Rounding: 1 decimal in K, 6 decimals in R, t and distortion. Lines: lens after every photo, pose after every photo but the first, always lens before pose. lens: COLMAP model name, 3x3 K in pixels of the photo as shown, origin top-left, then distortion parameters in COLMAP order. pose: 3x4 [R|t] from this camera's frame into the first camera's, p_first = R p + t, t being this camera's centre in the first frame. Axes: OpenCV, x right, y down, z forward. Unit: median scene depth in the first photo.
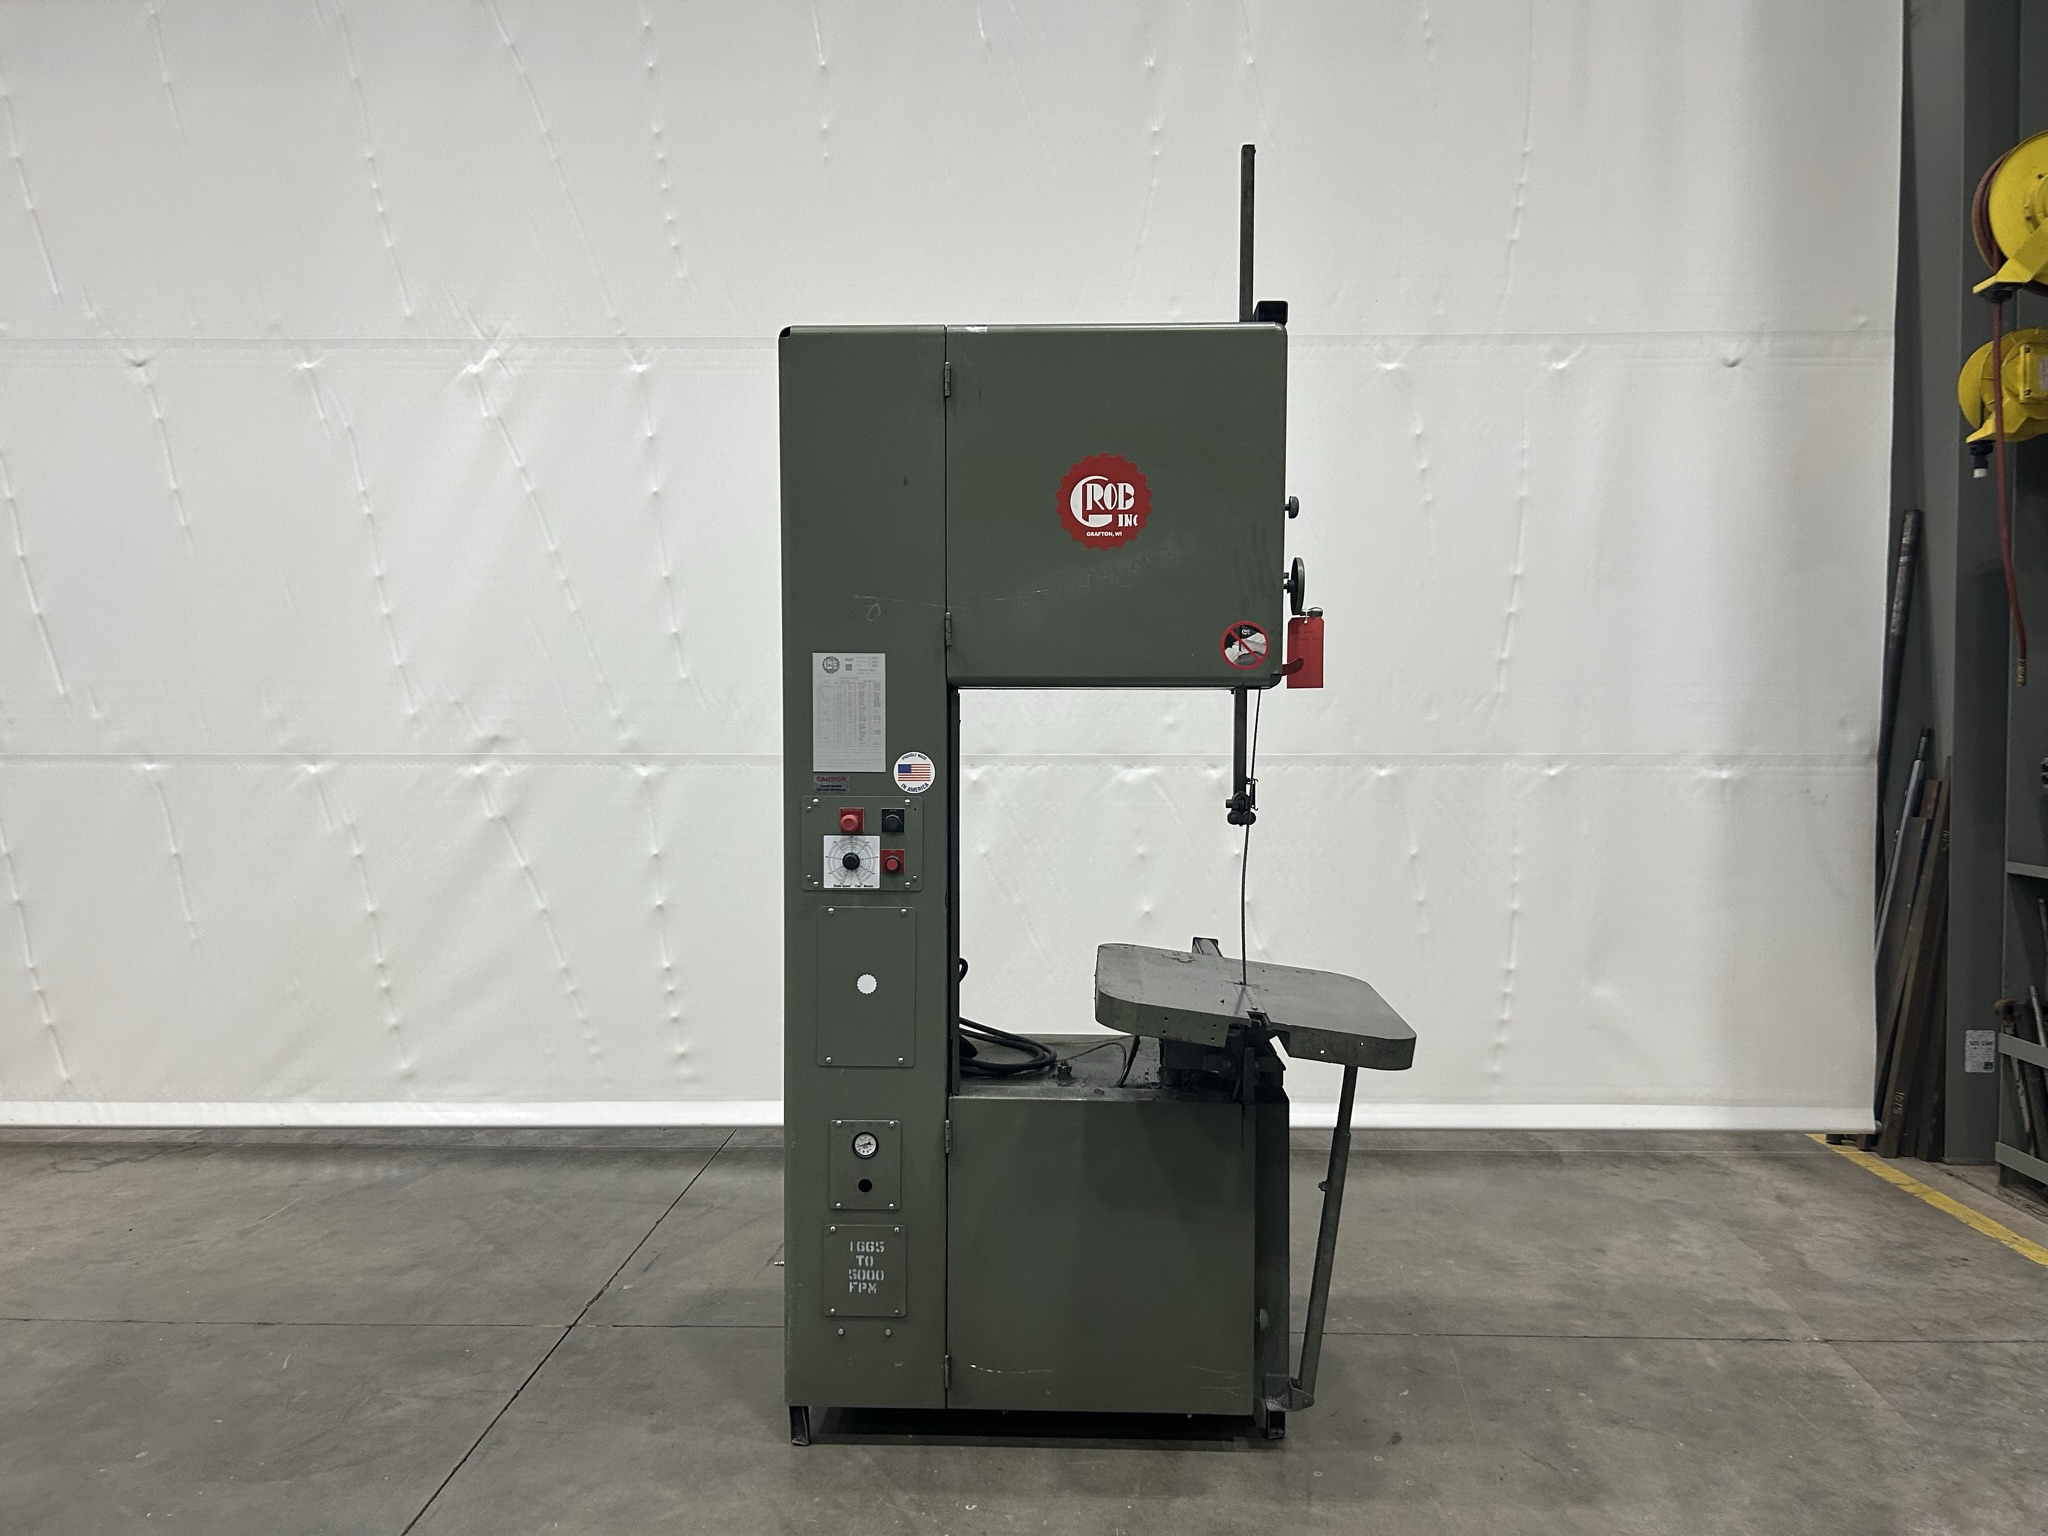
lens RADIAL K [[1541.4, 0, 1027.5], [0, 1541.4, 772.4], [0, 0, 1]] dist [0.047106, -0.054043]
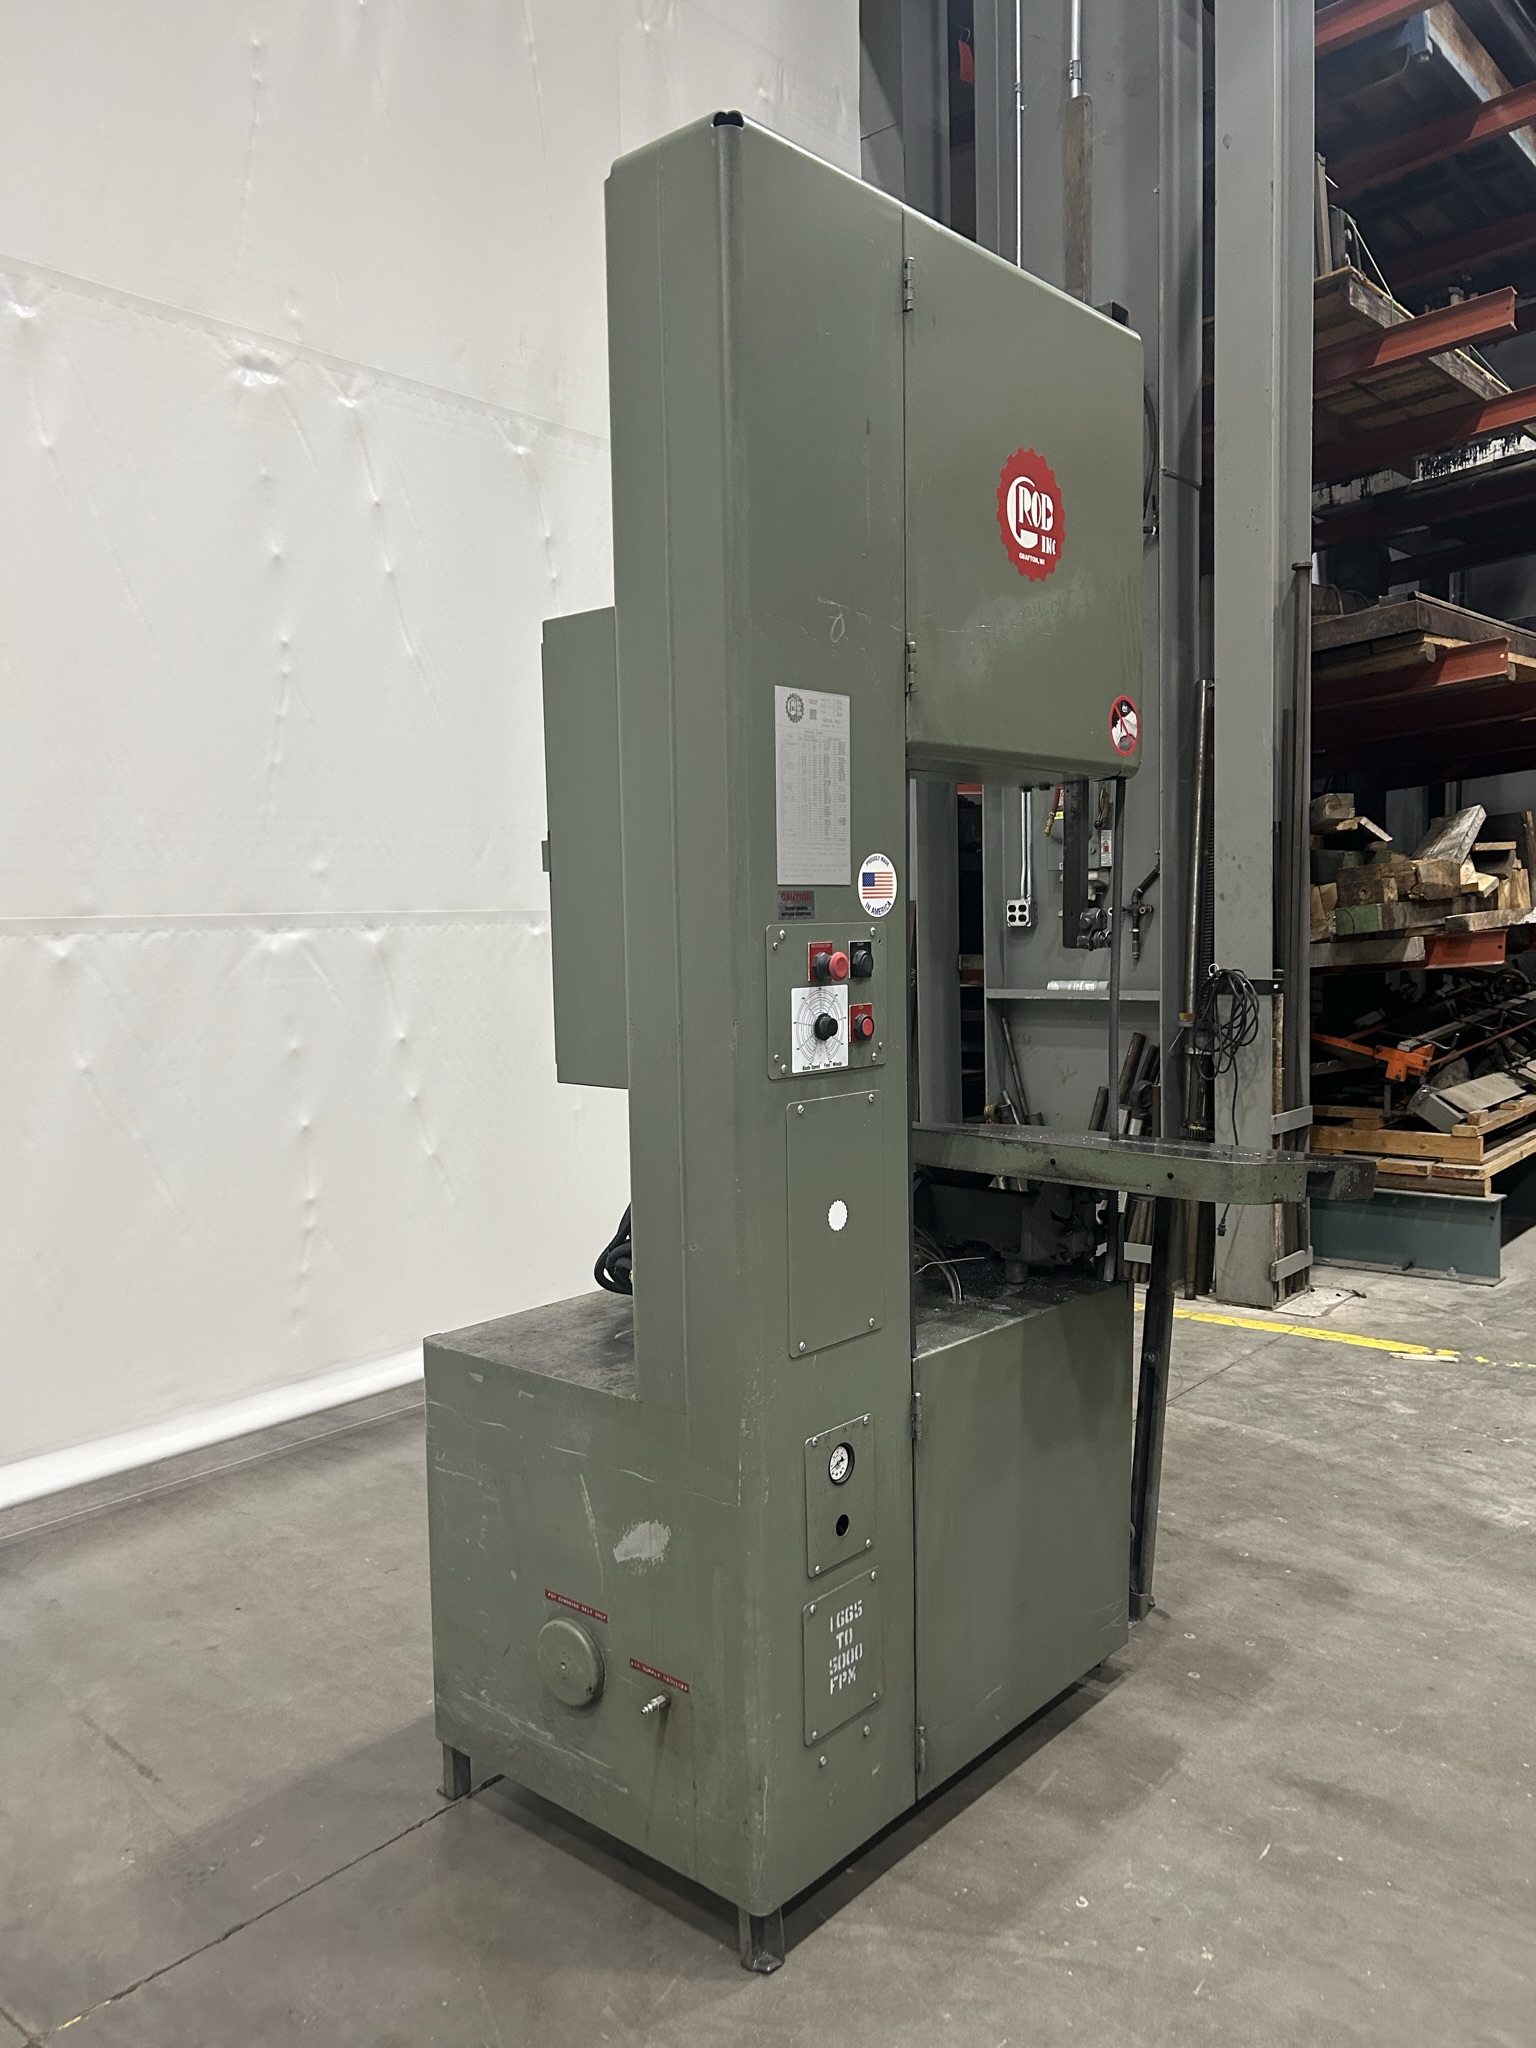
lens RADIAL K [[1541.4, 0, 749.8], [0, 1541.4, 1034.9], [0, 0, 1]] dist [0.047106, -0.054043]
pose [[0.633783, -0.076777, 0.769692, -0.542934], [0.049064, 0.997048, 0.059055, 0.019667], [-0.771954, 0.000336, 0.635679, 0.547195]]
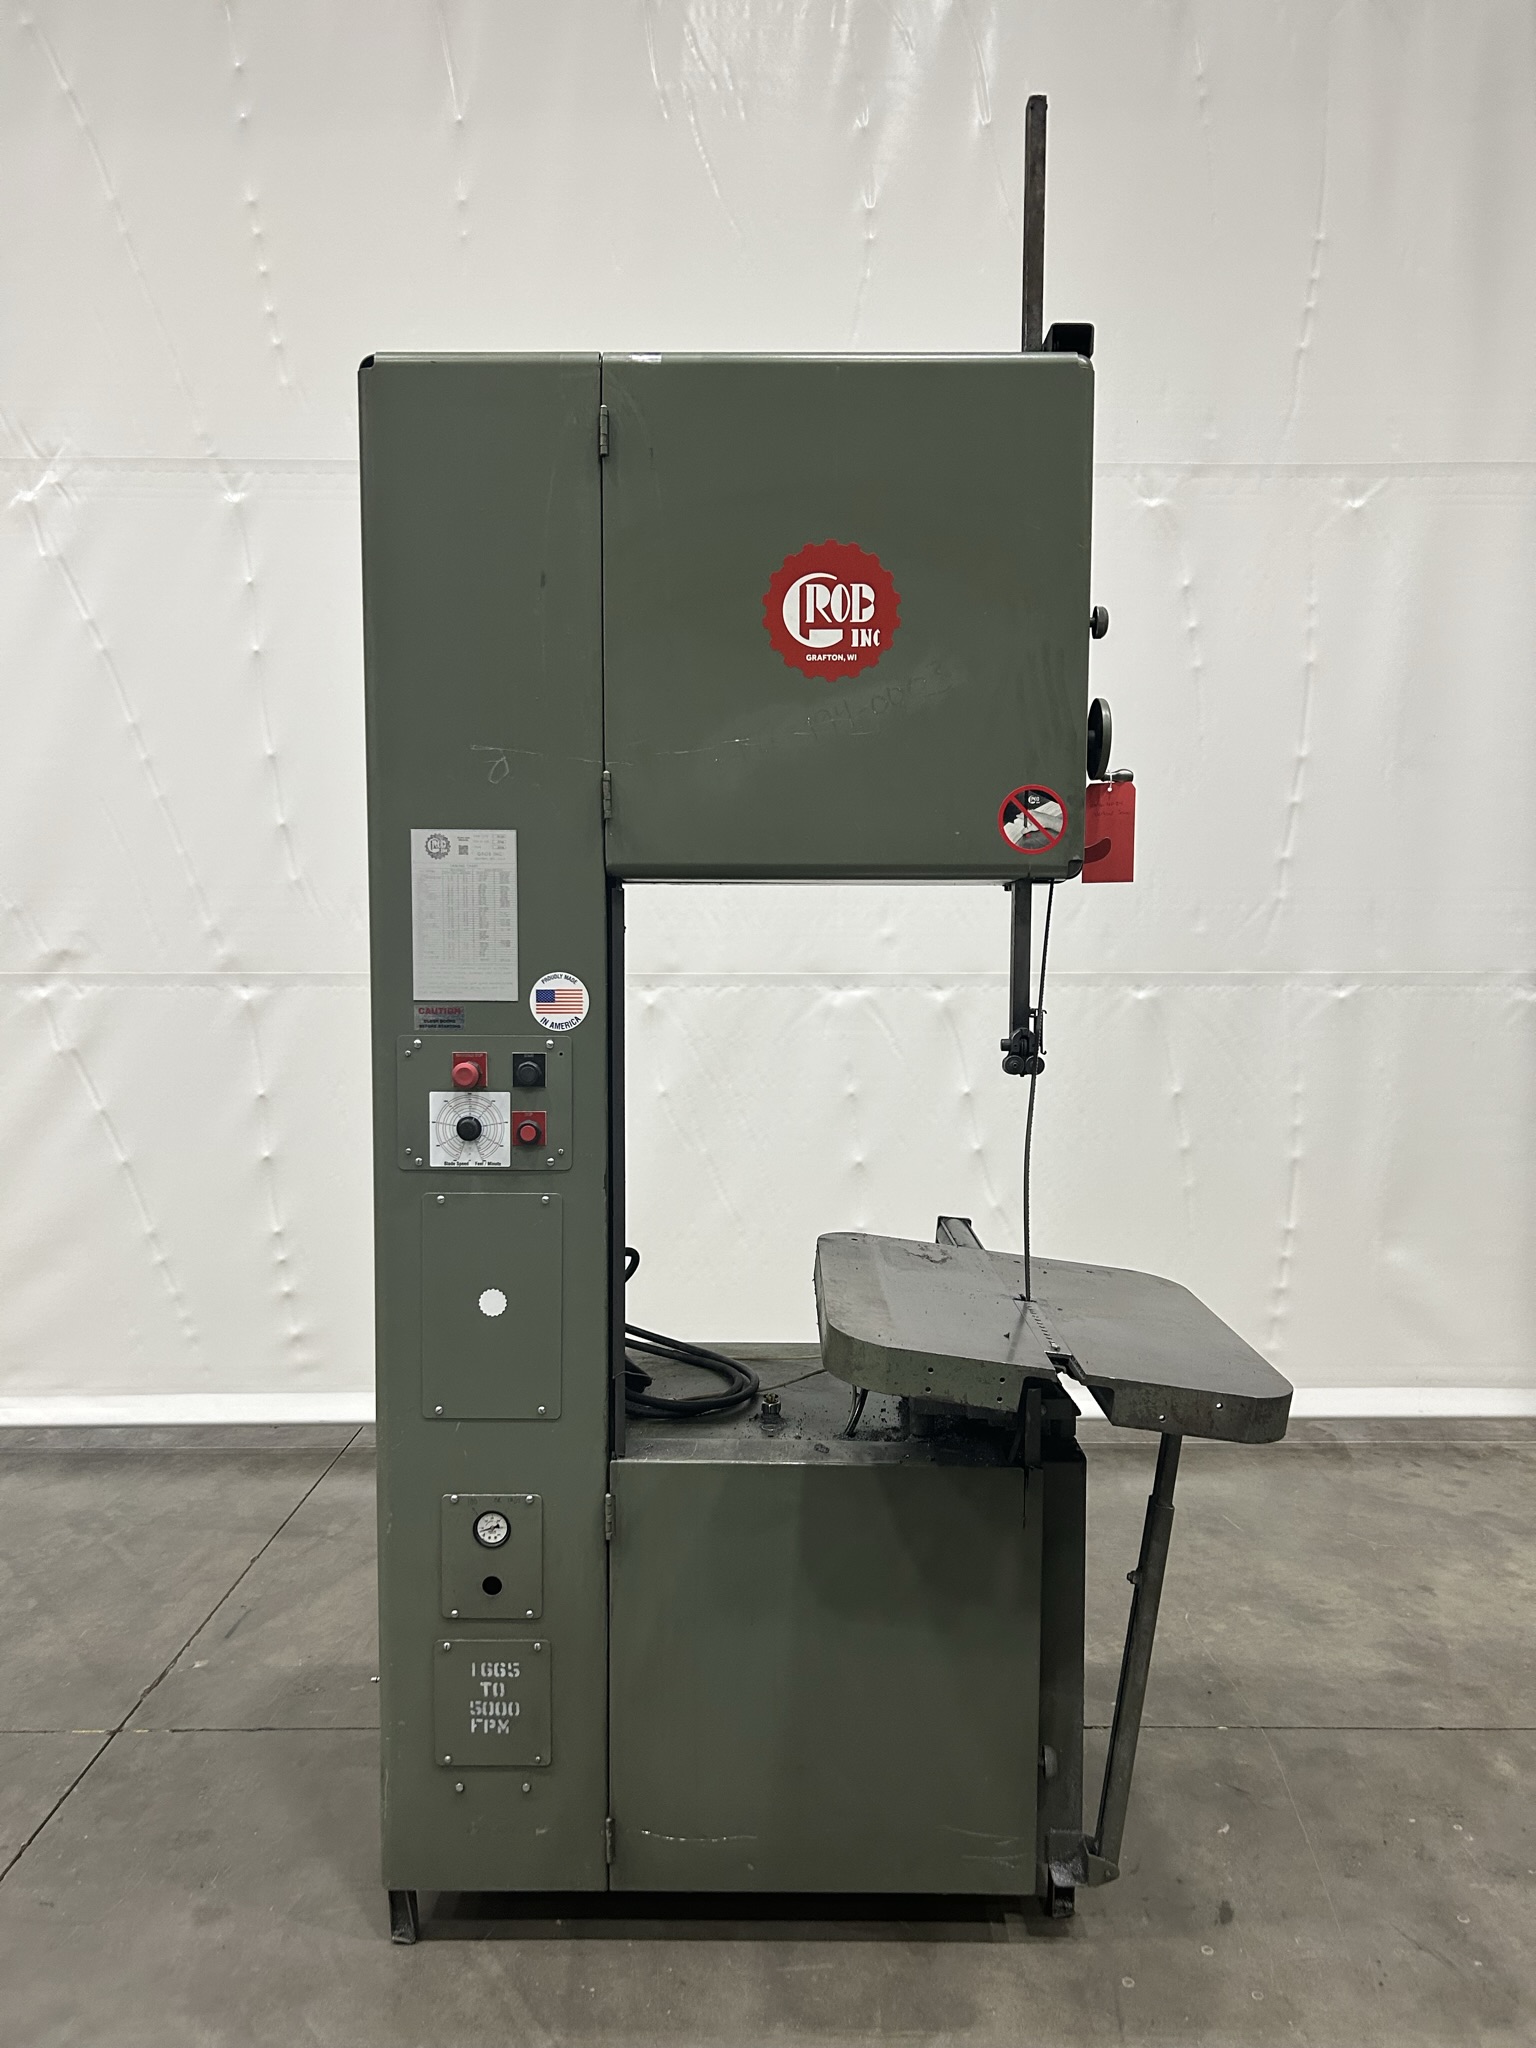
lens RADIAL K [[1541.4, 0, 755.9], [0, 1541.4, 1034.3], [0, 0, 1]] dist [0.047106, -0.054043]
pose [[0.999517, -0.001607, 0.031026, -0.005152], [0.000706, 0.999578, 0.029033, -0.004670], [-0.031060, -0.028997, 0.999097, 0.261374]]
